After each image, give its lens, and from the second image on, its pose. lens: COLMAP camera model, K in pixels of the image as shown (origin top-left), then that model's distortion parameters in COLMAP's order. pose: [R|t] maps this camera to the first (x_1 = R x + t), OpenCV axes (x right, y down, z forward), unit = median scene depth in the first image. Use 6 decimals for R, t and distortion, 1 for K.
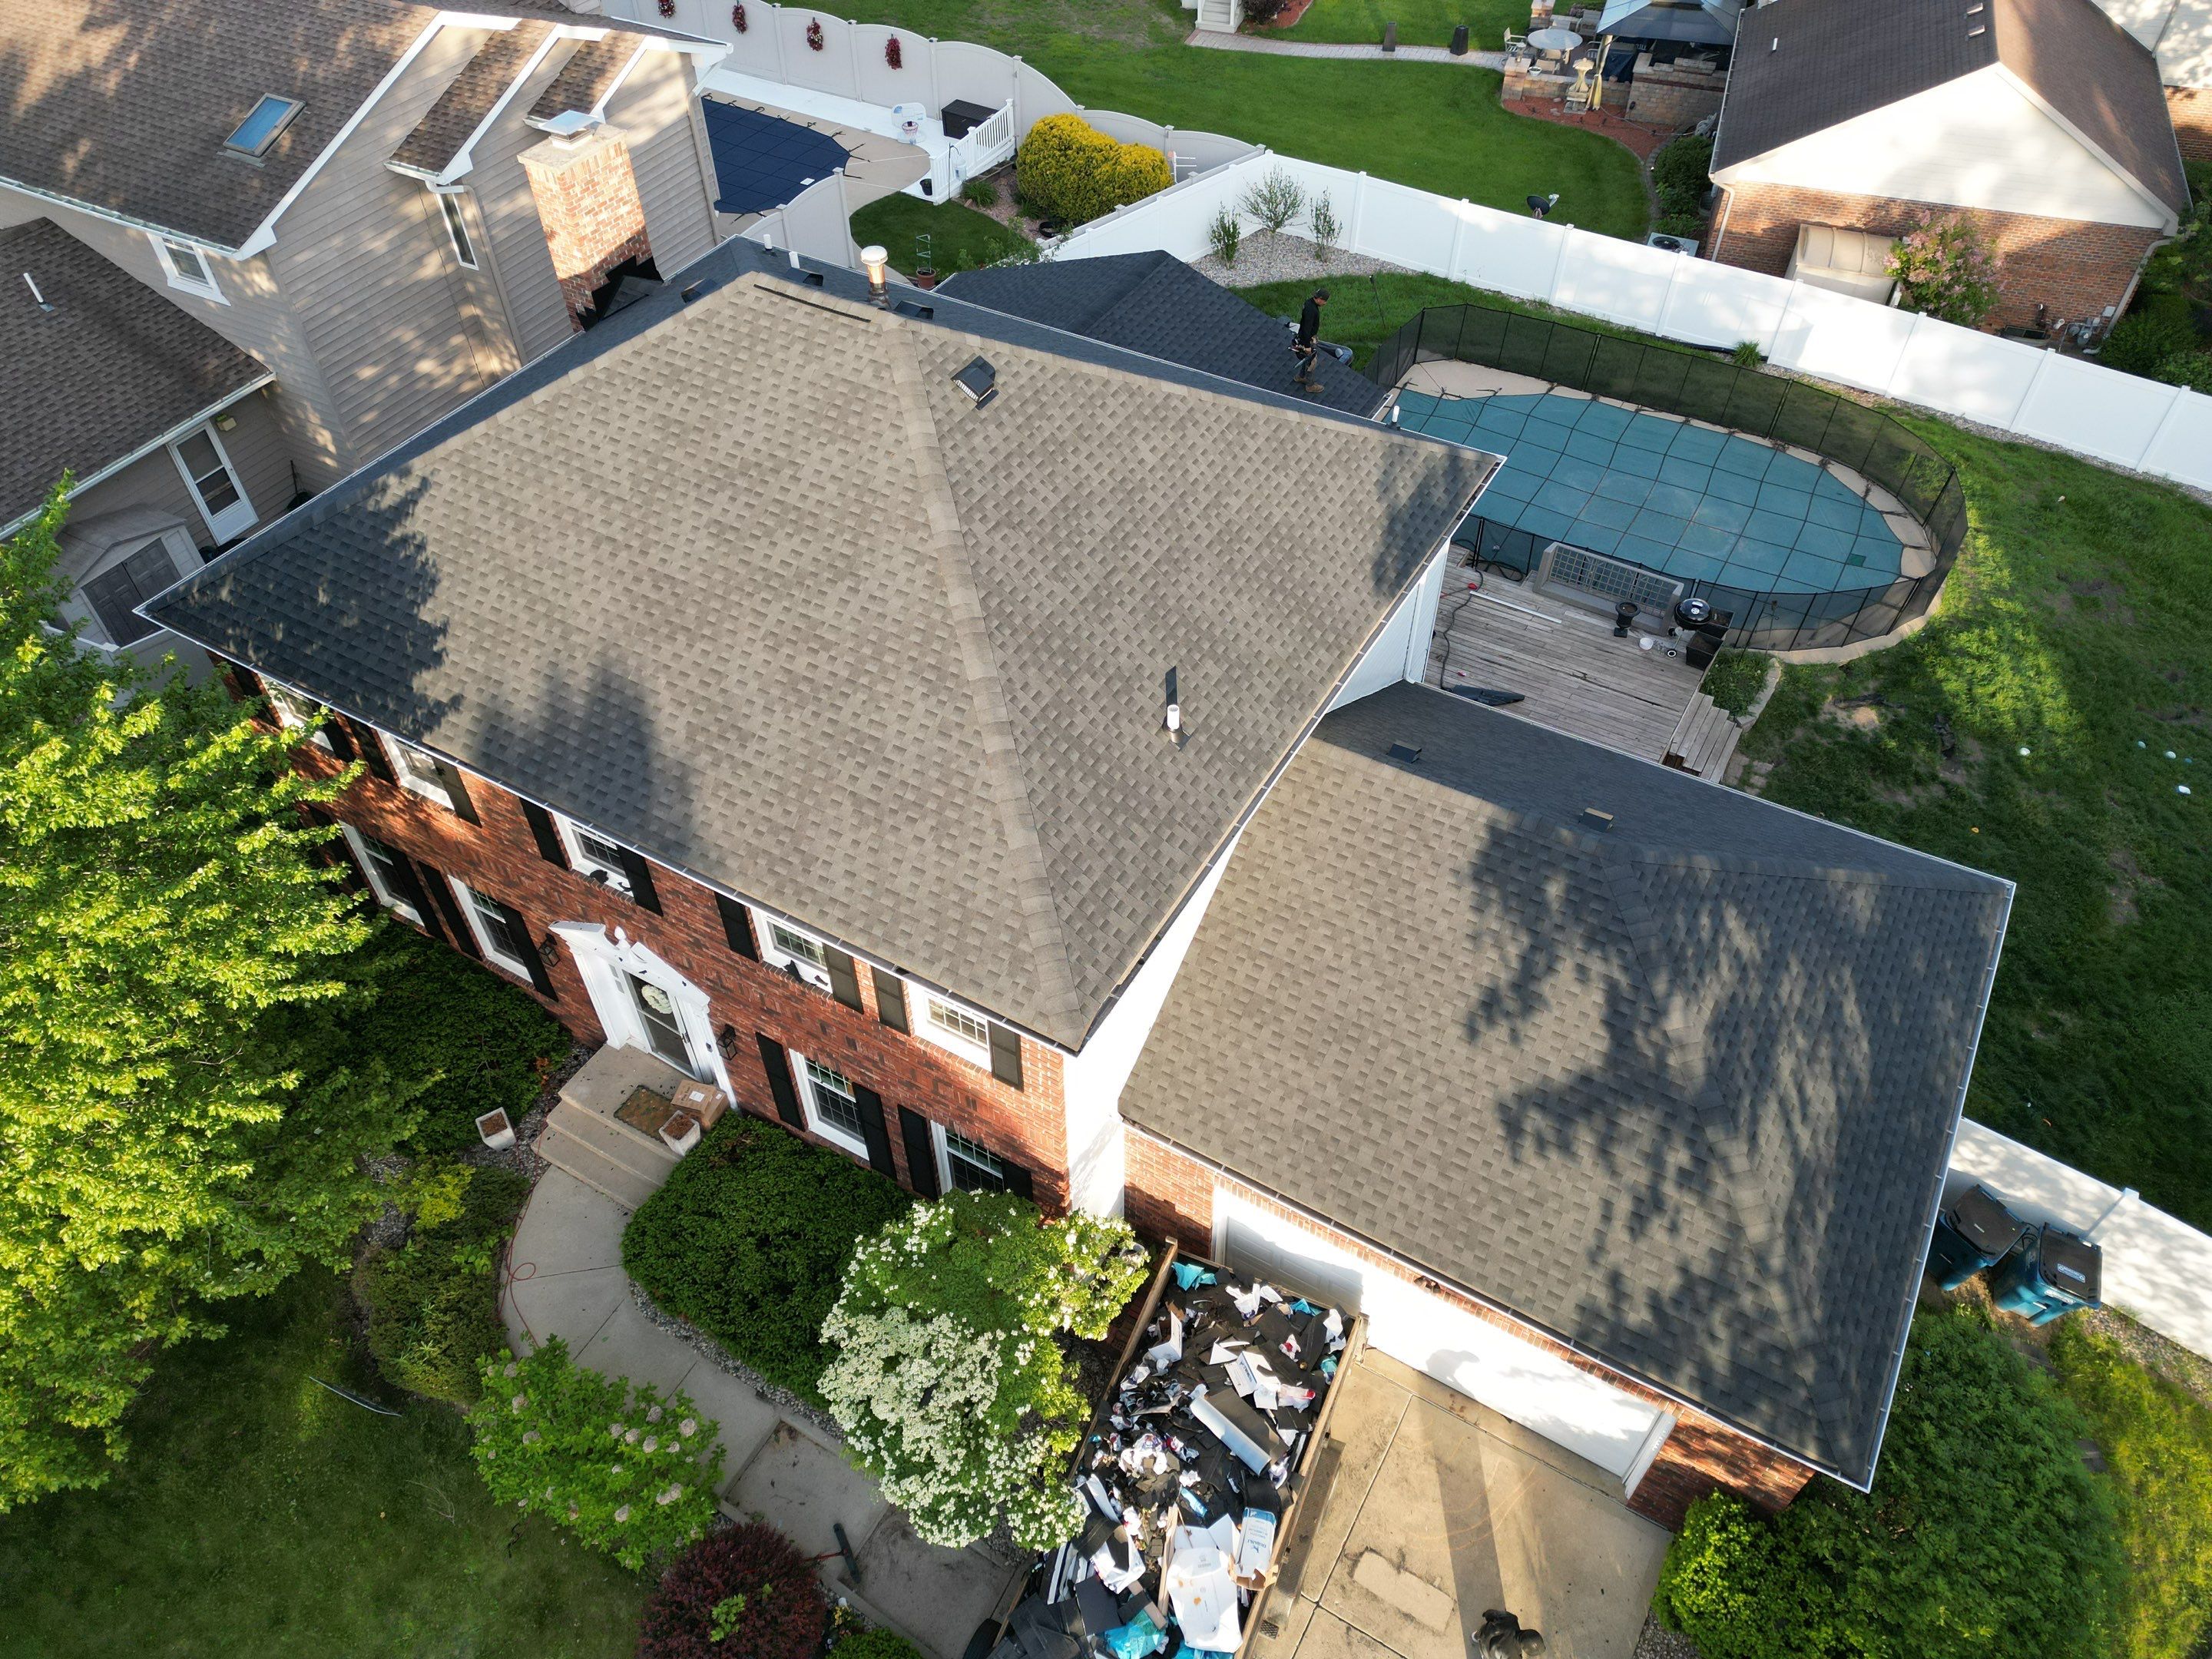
lens RADIAL K [[1538.9, 0, 1108.8], [0, 1538.9, 832.0], [0, 0, 1]] dist [0.042521, -0.036467]
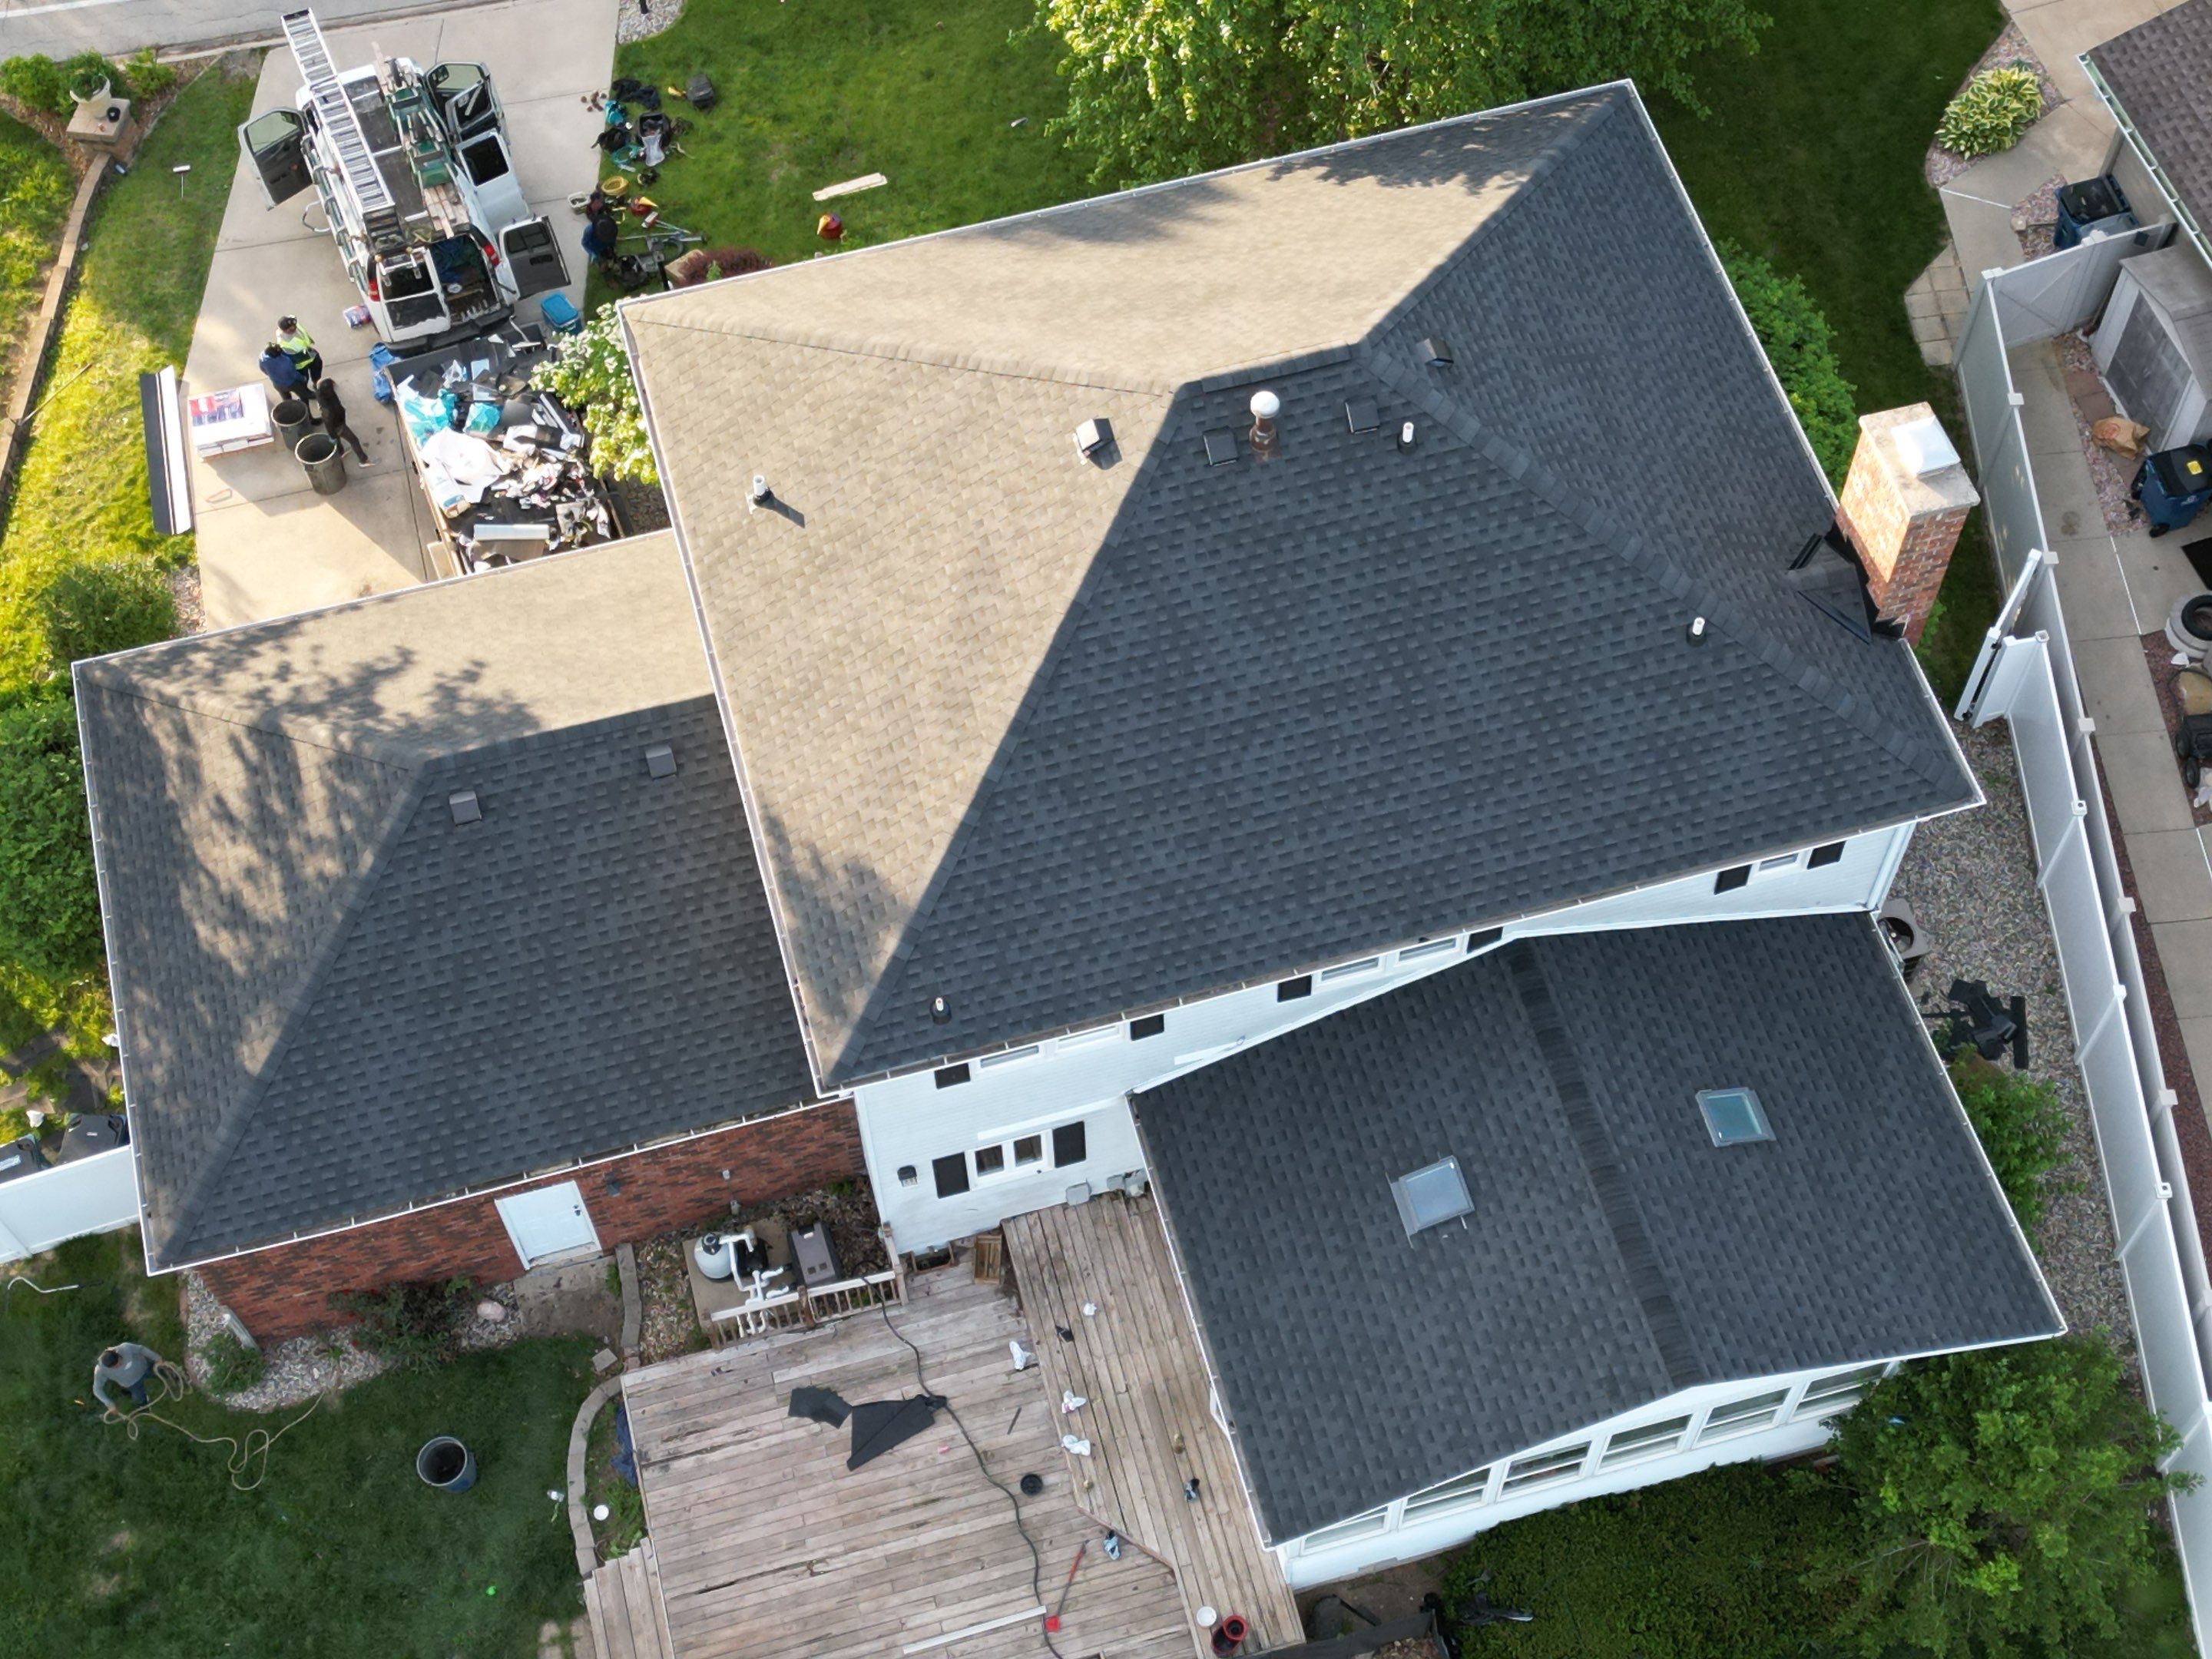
lens RADIAL K [[3077.6, 0, 1106.6], [0, 3077.6, 826.1], [0, 0, 1]] dist [0.046065, 0.000000]
pose [[-0.701636, 0.623453, -0.344982, 0.647291], [-0.502932, -0.090355, 0.859590, -1.757615], [0.504743, 0.776622, 0.376951, 0.400199]]
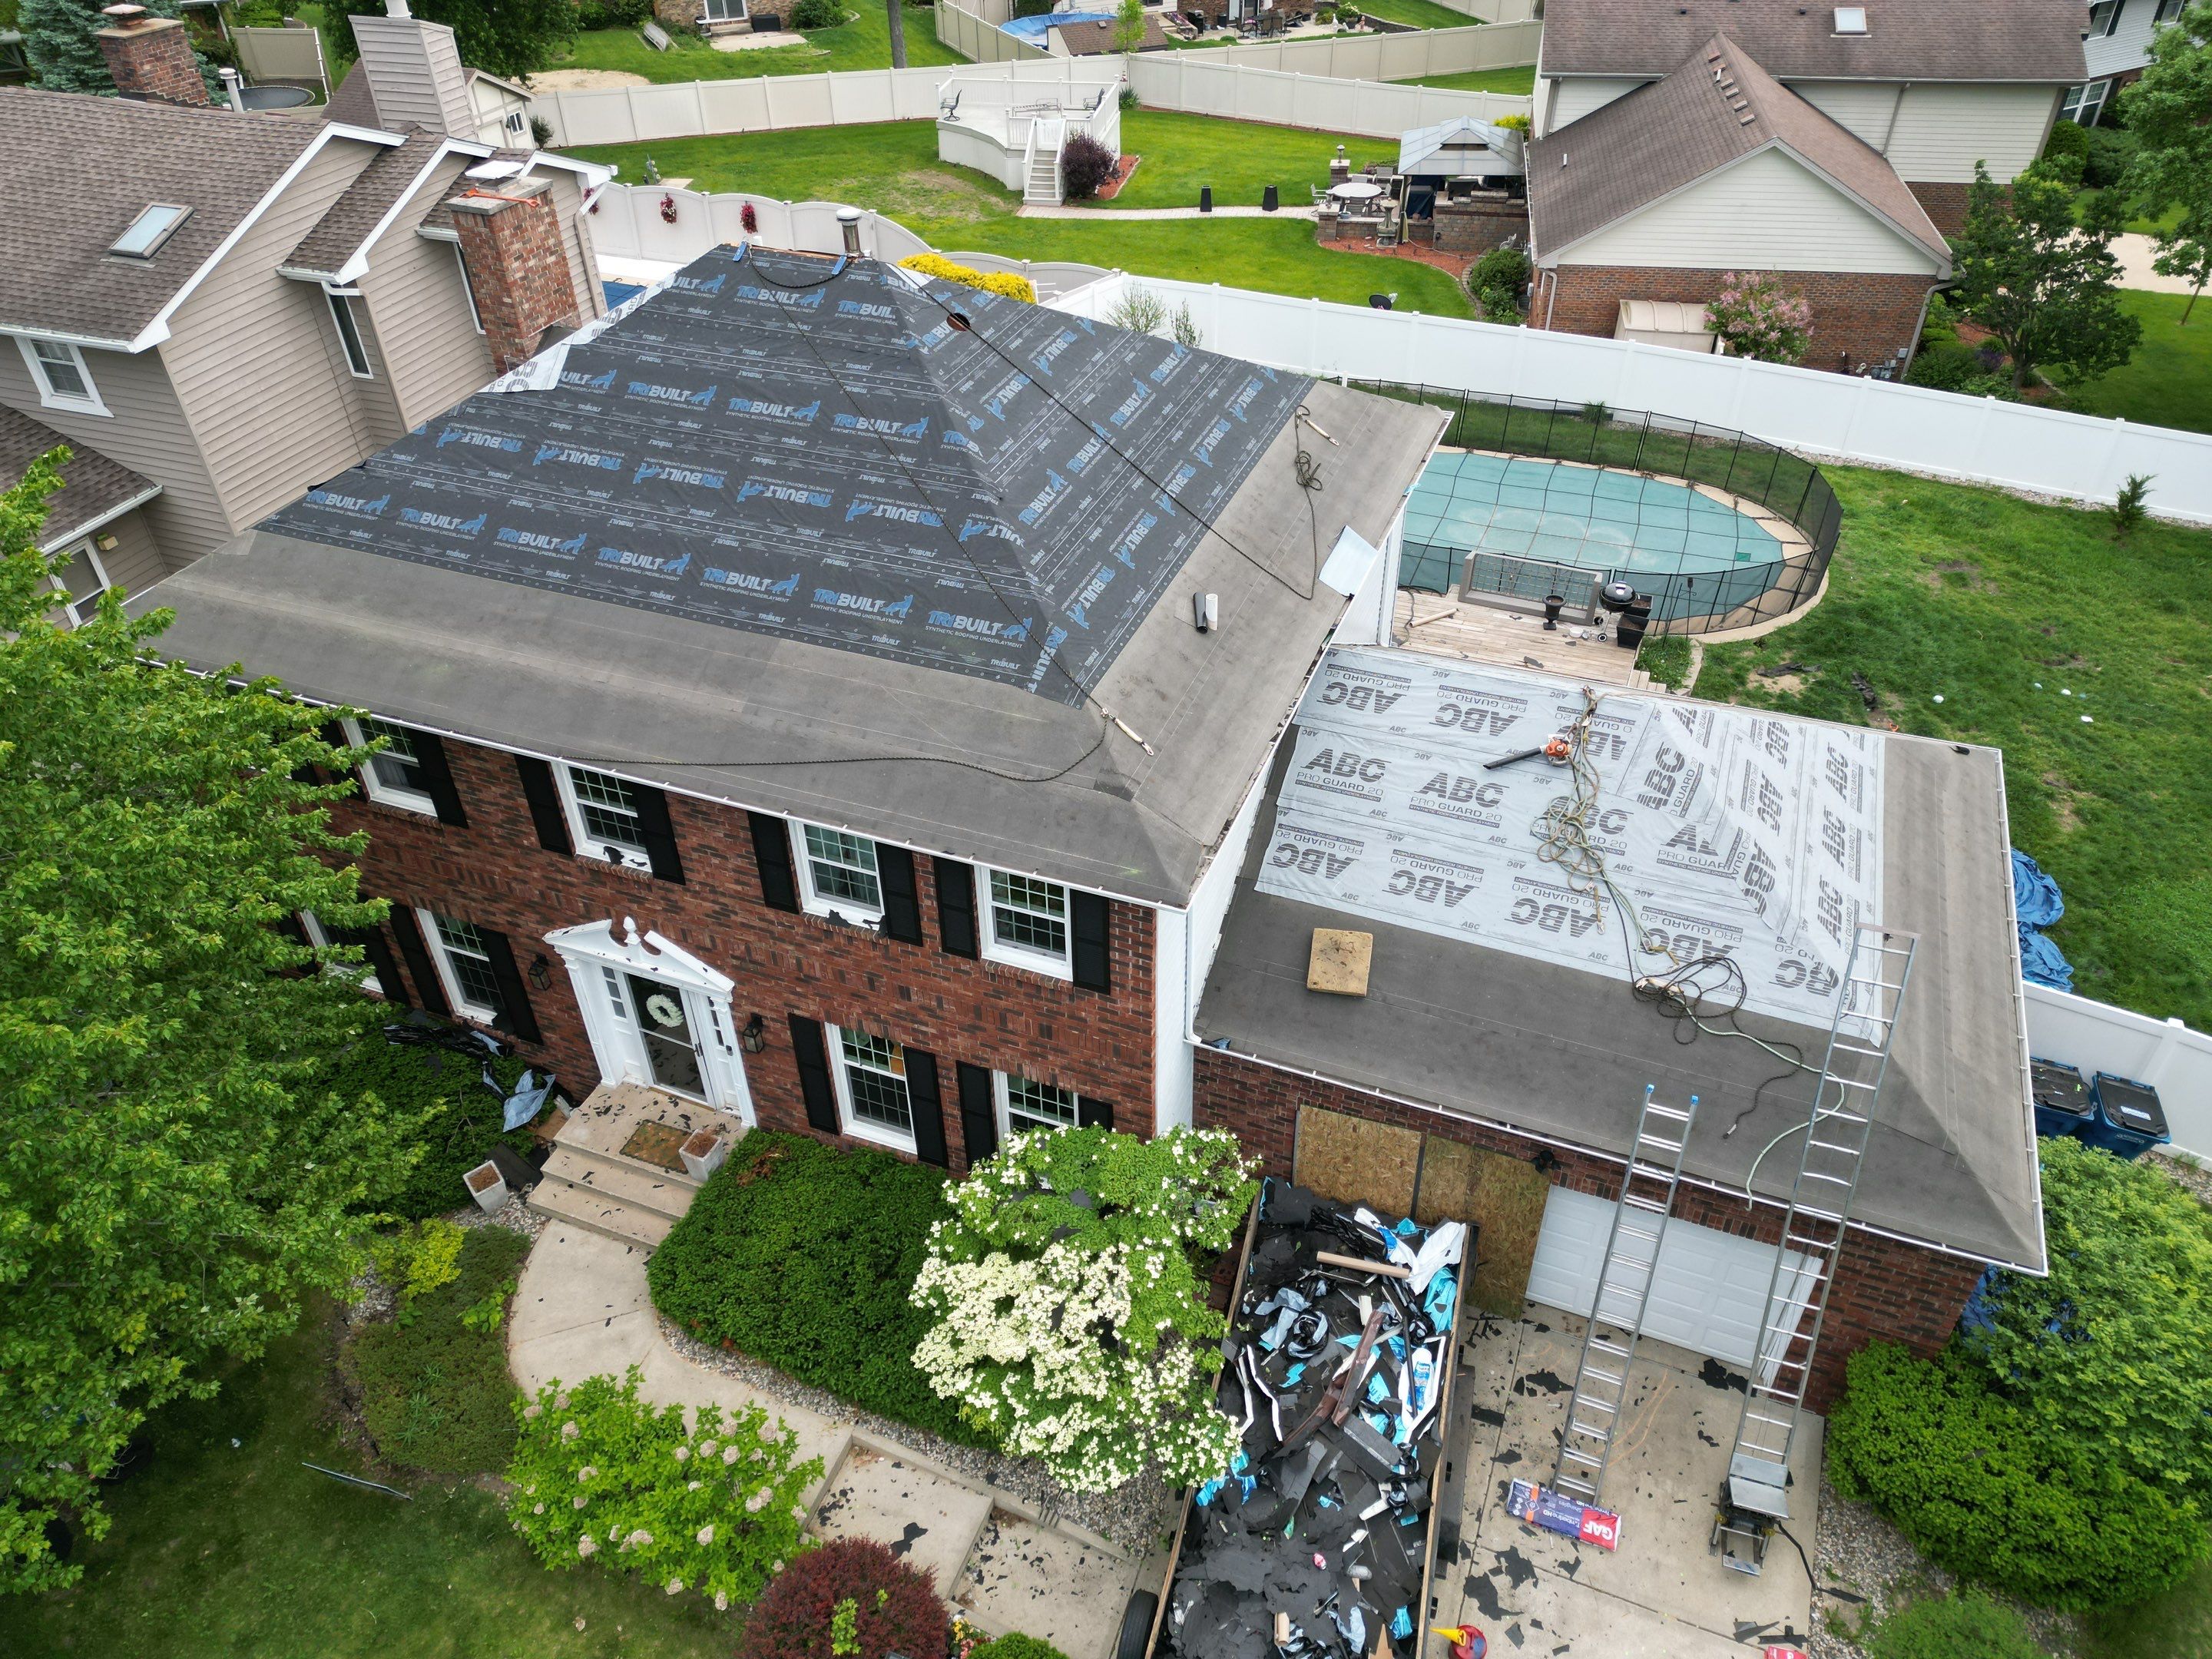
lens RADIAL K [[1538.9, 0, 1110.9], [0, 1538.9, 831.9], [0, 0, 1]] dist [0.042521, -0.036467]
pose [[0.988715, -0.098990, 0.112445, -0.122021], [0.114758, 0.982940, -0.143731, 0.166792], [-0.096298, 0.155013, 0.983208, 0.049583]]
